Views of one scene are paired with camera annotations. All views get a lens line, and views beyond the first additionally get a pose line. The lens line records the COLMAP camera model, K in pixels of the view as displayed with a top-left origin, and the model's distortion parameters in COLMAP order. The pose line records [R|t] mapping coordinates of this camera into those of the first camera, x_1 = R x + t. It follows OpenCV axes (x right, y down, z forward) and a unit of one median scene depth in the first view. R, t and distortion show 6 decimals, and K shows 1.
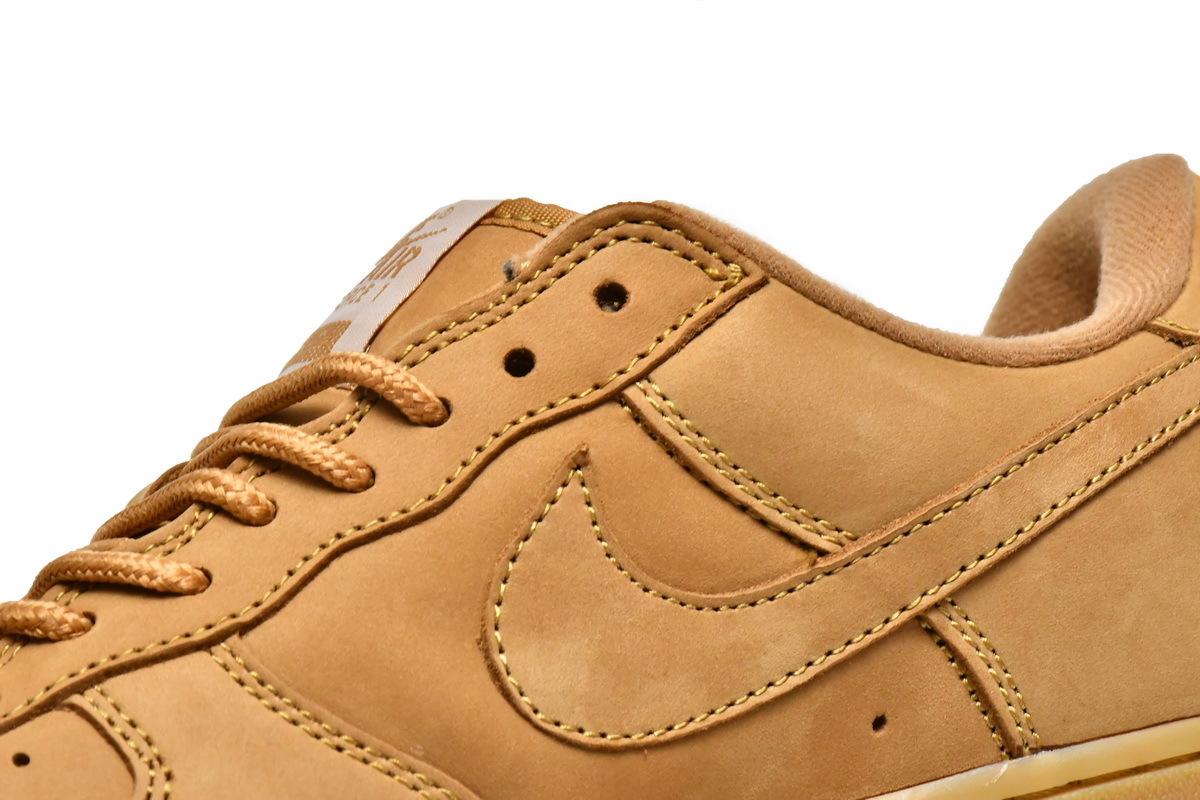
lens RADIAL K [[4882.8, 0, 600.0], [0, 4882.8, 400.0], [0, 0, 1]] dist [0.186785, -3.375387]
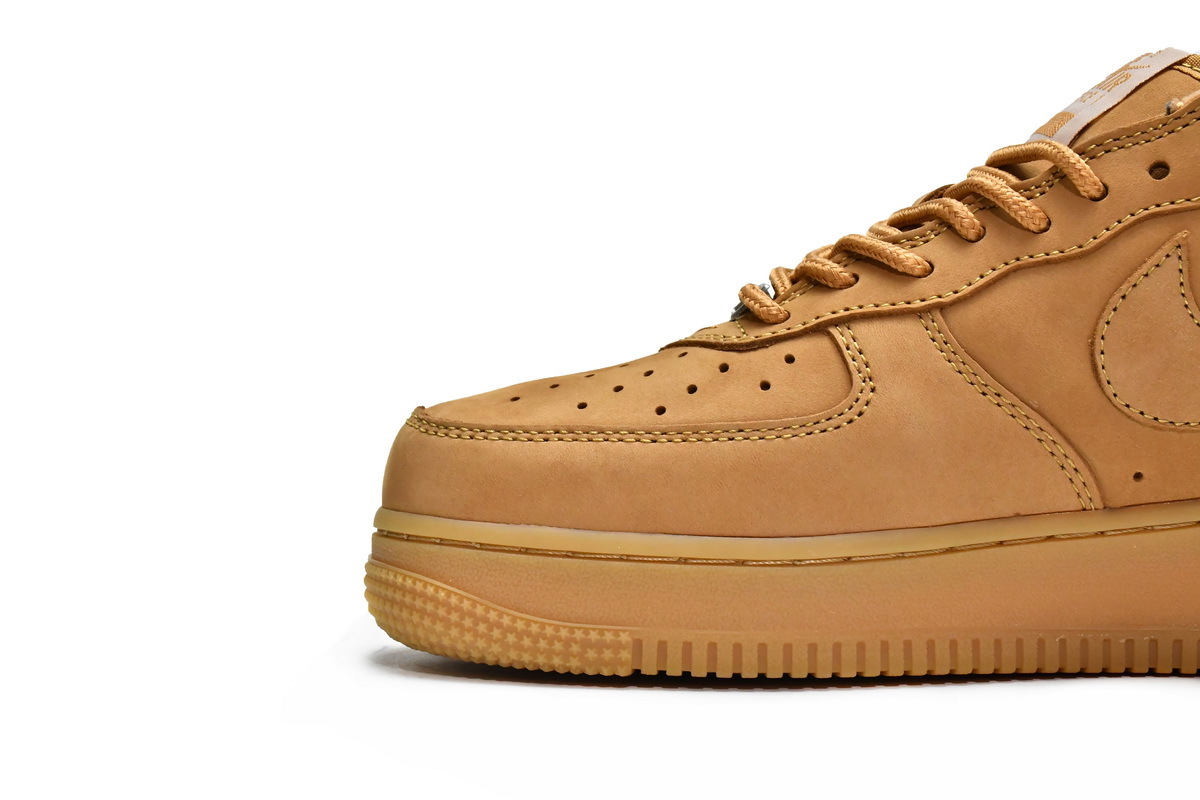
lens RADIAL K [[2706.1, 0, 600.0], [0, 2706.1, 400.0], [0, 0, 1]] dist [0.060361, 0.339969]
pose [[0.965022, 0.204297, -0.164302, -0.031719], [-0.190574, 0.977015, 0.095513, 0.014887], [0.180038, -0.060860, 0.981775, 0.132741]]
